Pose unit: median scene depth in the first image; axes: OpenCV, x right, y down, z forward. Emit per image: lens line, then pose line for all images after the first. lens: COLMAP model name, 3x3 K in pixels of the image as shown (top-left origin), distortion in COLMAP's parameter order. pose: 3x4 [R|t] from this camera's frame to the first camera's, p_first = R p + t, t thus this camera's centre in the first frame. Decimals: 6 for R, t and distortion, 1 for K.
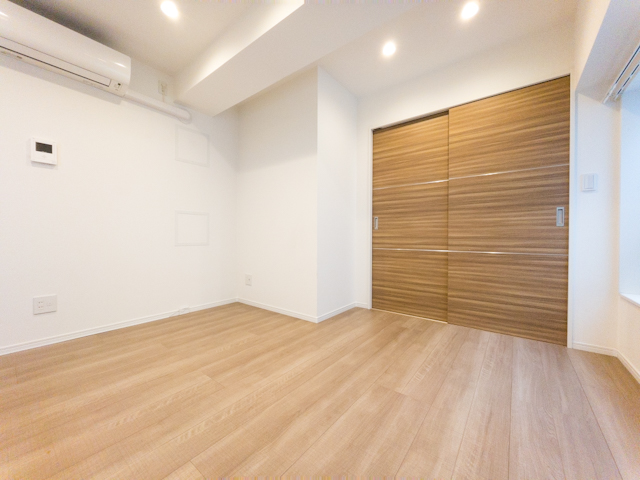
lens RADIAL K [[255.7, 0, 320.6], [0, 255.7, 238.8], [0, 0, 1]] dist [-0.002893, -0.000115]
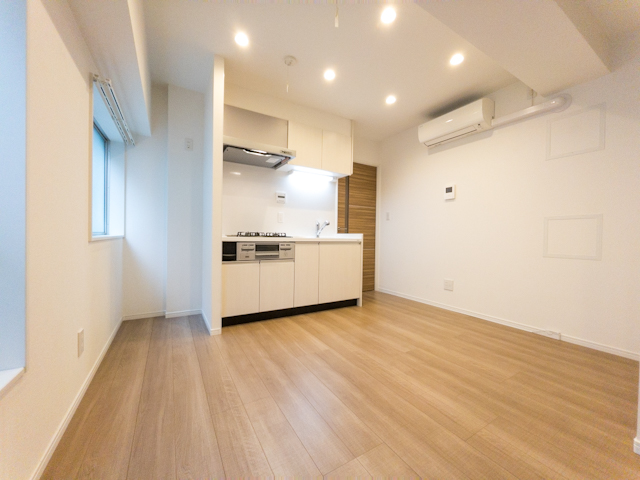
lens RADIAL K [[255.7, 0, 321.7], [0, 255.7, 238.6], [0, 0, 1]] dist [-0.002893, -0.000115]
pose [[-0.365098, -0.000117, -0.930969, 0.760776], [-0.023041, 0.999695, 0.008911, -0.036201], [0.930684, 0.024704, -0.364989, 0.839065]]
